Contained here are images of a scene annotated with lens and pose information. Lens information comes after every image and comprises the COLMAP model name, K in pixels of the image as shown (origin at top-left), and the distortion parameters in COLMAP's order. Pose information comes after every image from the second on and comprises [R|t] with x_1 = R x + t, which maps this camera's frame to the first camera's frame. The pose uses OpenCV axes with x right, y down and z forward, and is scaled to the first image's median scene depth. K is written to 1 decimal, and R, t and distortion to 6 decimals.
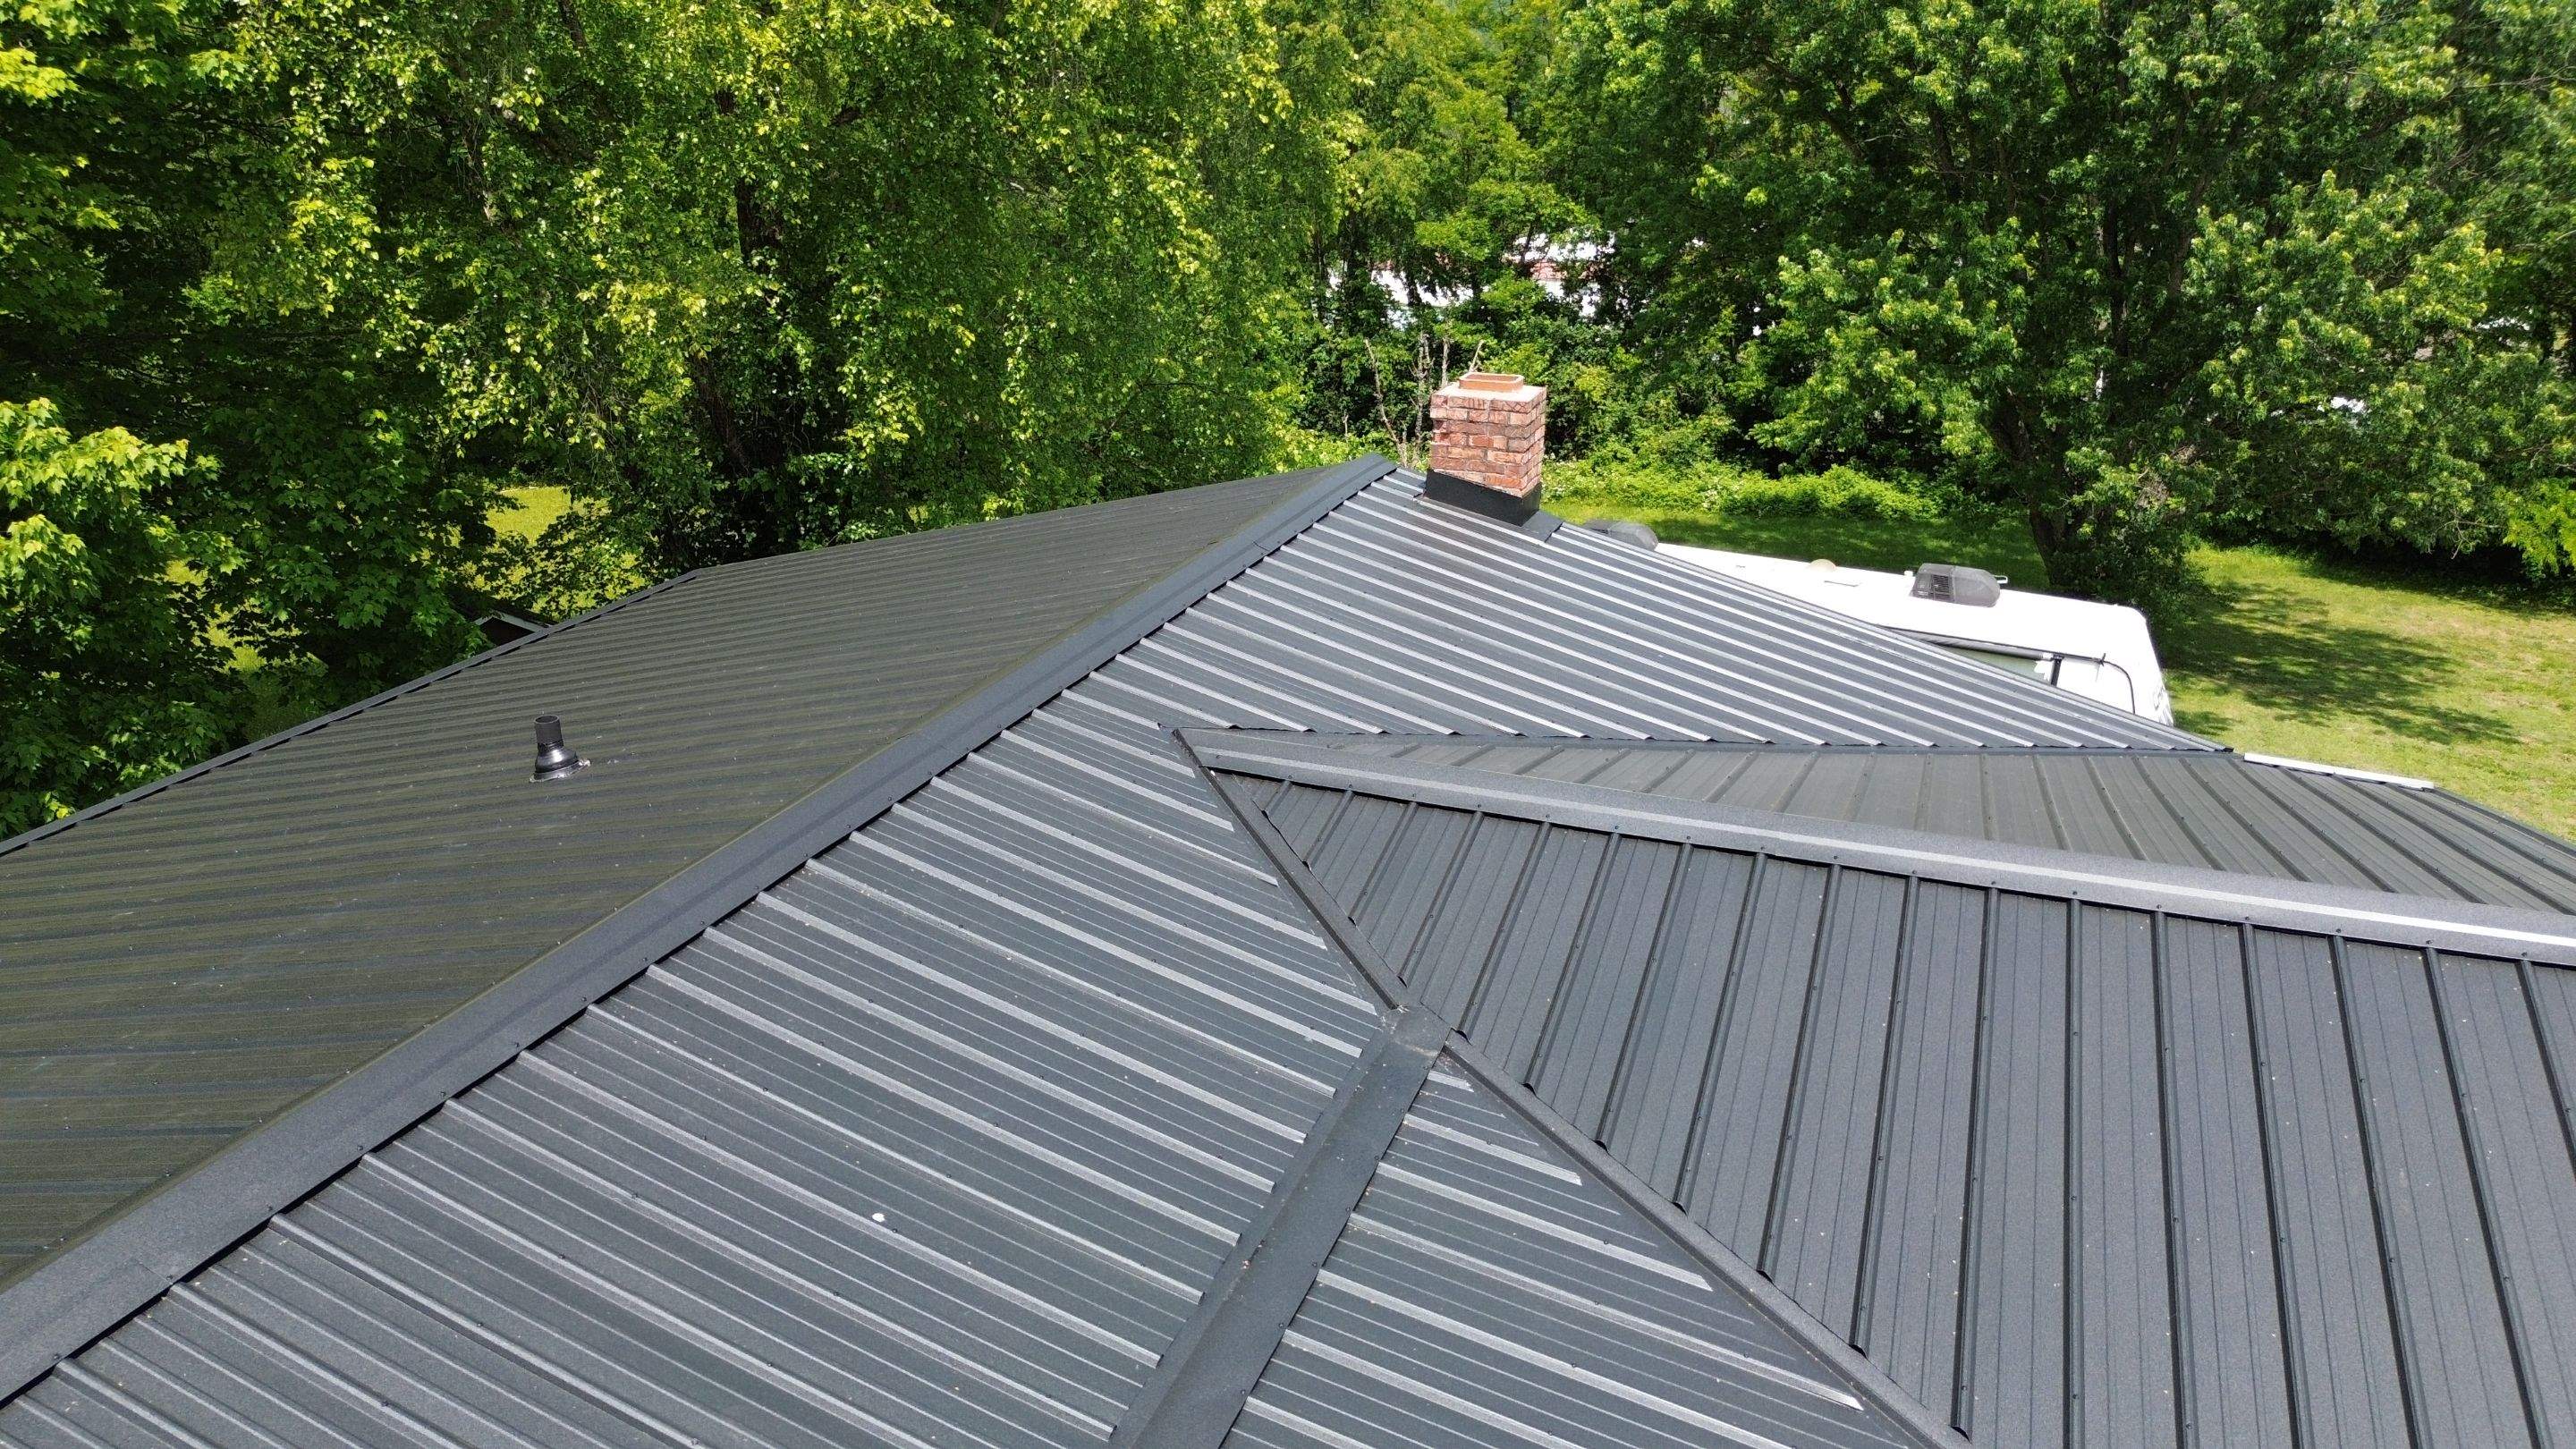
lens RADIAL K [[1824.3, 0, 1292.6], [0, 1824.3, 731.4], [0, 0, 1]] dist [0.049180, -0.052100]
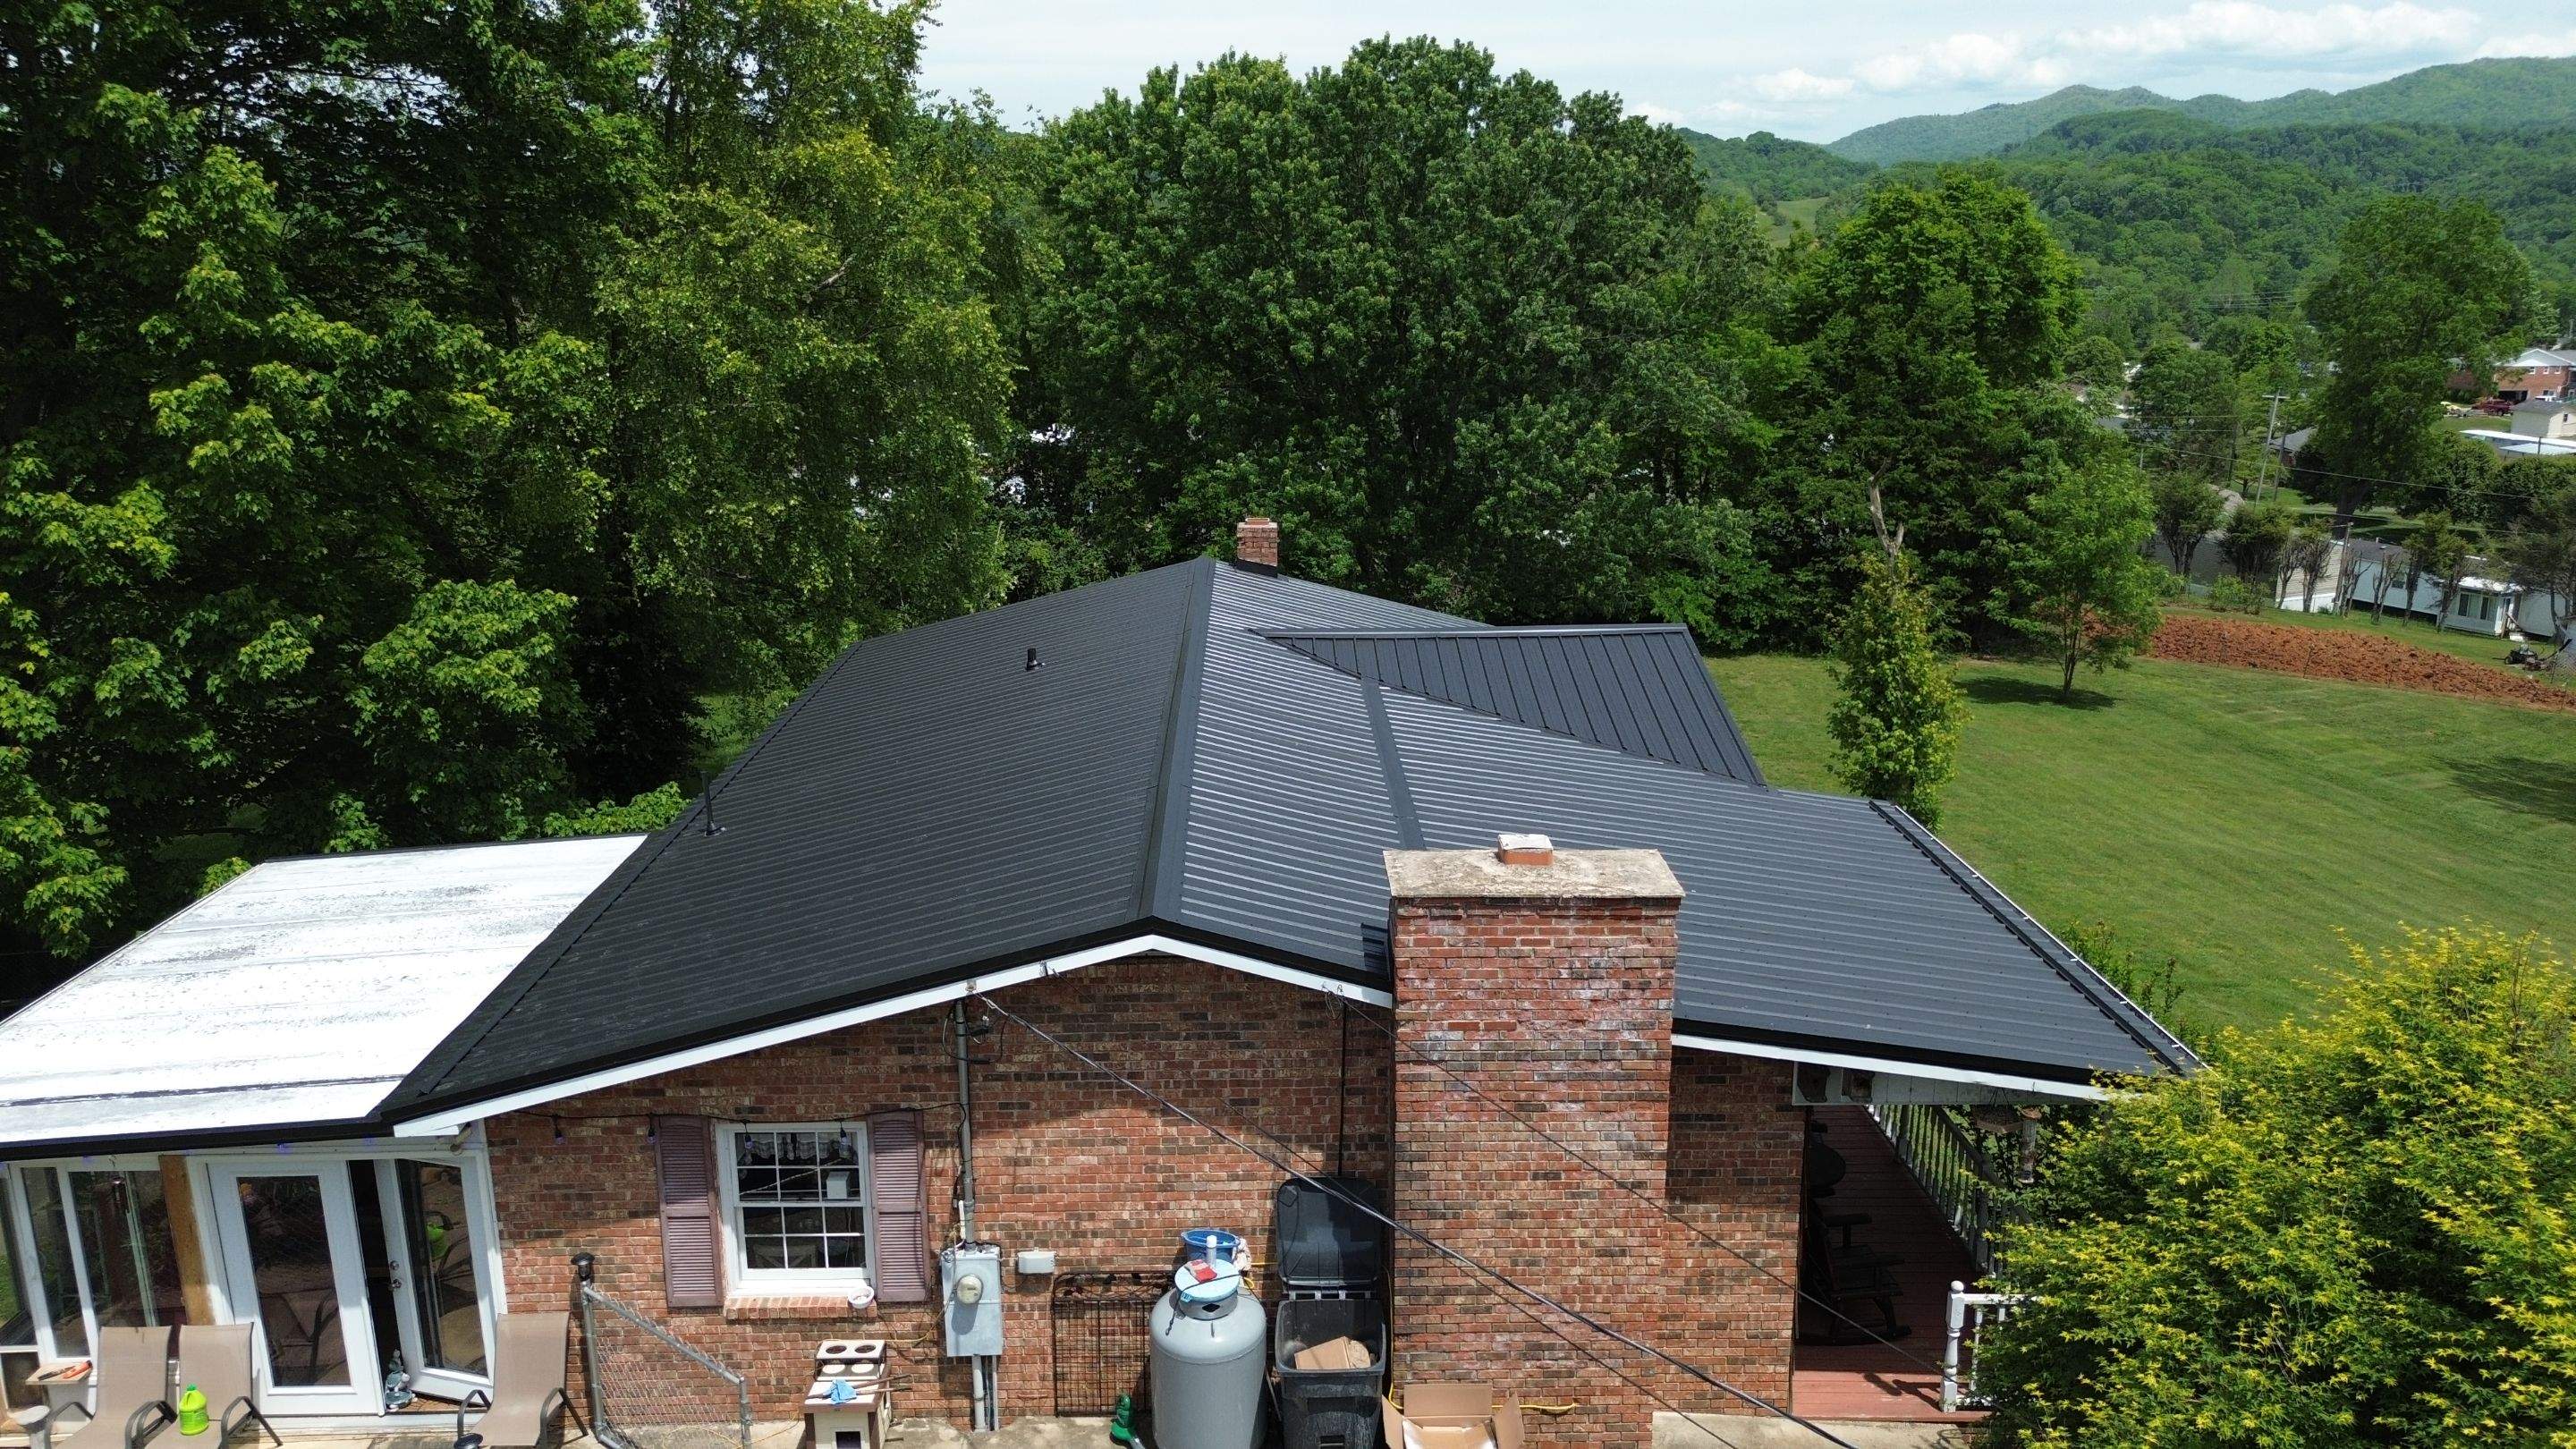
lens RADIAL K [[1824.3, 0, 1293.5], [0, 1824.3, 709.7], [0, 0, 1]] dist [0.049180, -0.052100]
pose [[0.927810, -0.098241, 0.359885, -0.251826], [0.137490, 0.986843, -0.085073, 0.091459], [-0.346792, 0.128412, 0.929110, -0.420721]]
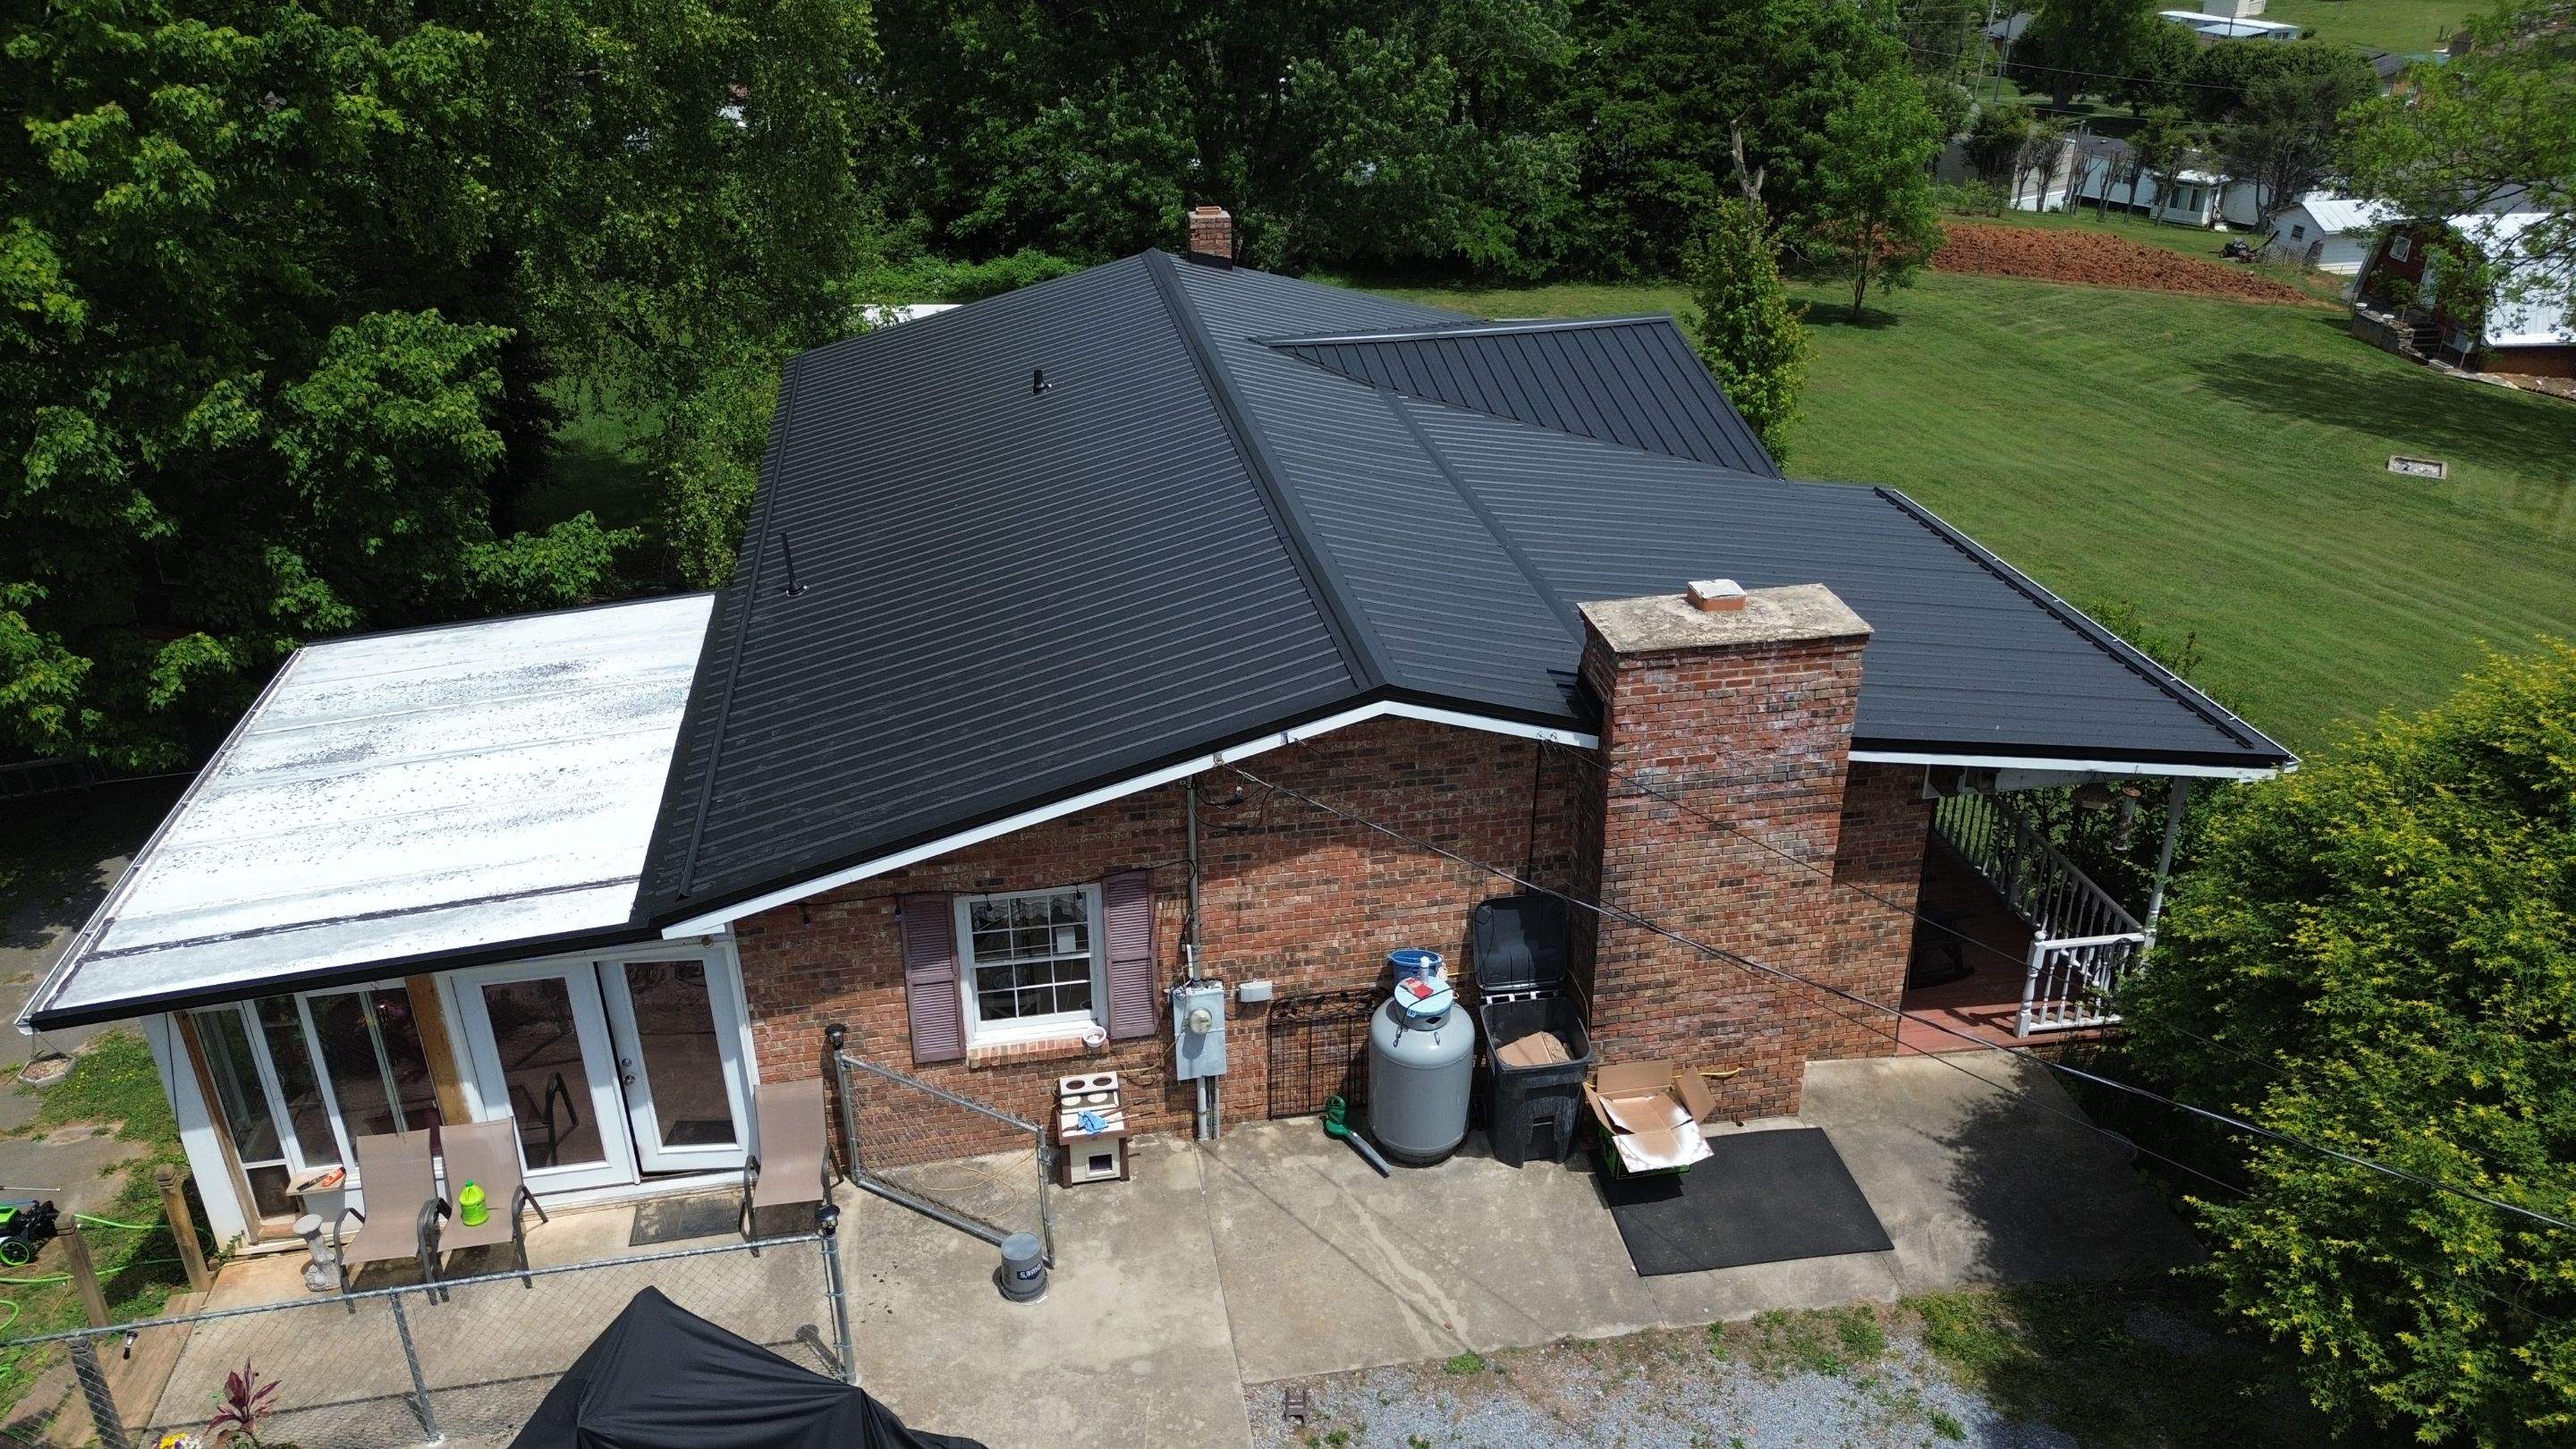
lens RADIAL K [[1824.3, 0, 1286.8], [0, 1824.3, 717.8], [0, 0, 1]] dist [0.049180, -0.052100]
pose [[0.859319, -0.236522, 0.453463, -0.350494], [0.191173, 0.970915, 0.144144, 0.042445], [-0.474367, -0.037175, 0.879542, -0.395275]]
